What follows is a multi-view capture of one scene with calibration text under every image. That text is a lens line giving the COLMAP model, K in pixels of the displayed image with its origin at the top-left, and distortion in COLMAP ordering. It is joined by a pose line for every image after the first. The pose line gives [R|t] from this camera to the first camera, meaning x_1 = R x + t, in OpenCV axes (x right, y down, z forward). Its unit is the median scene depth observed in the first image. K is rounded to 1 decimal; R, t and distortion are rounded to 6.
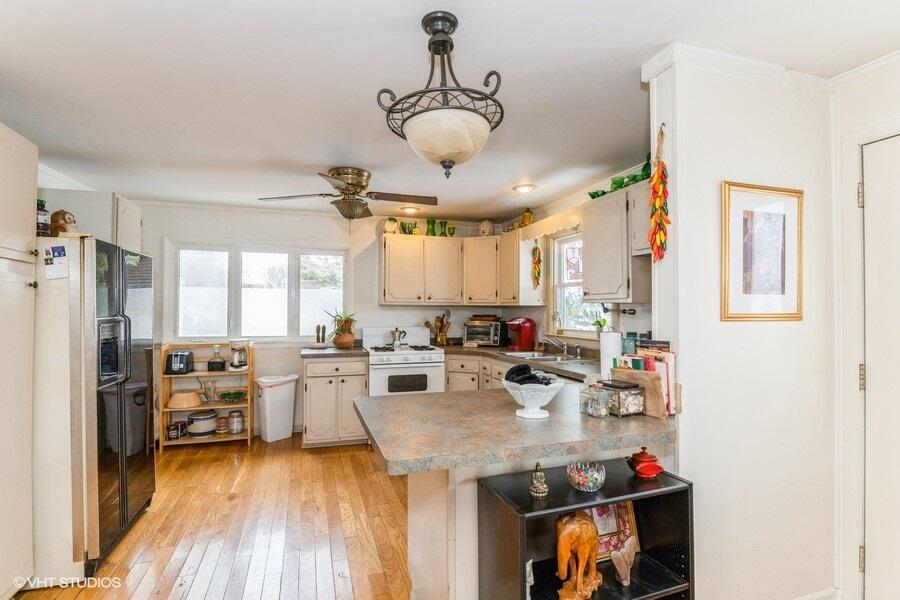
lens RADIAL K [[444.8, 0, 472.8], [0, 444.8, 304.8], [0, 0, 1]] dist [-0.009596, -0.001149]
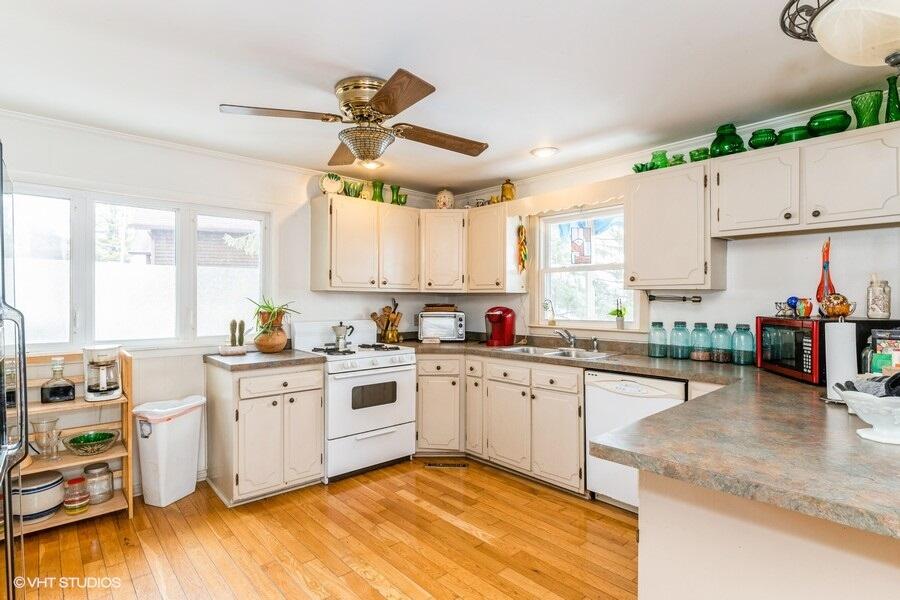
lens RADIAL K [[444.8, 0, 455.6], [0, 444.8, 305.4], [0, 0, 1]] dist [-0.009596, -0.001149]
pose [[0.918674, -0.005973, 0.394971, -0.314642], [-0.004178, 0.999683, 0.024837, 0.004962], [-0.394994, -0.024467, 0.918358, 0.253097]]
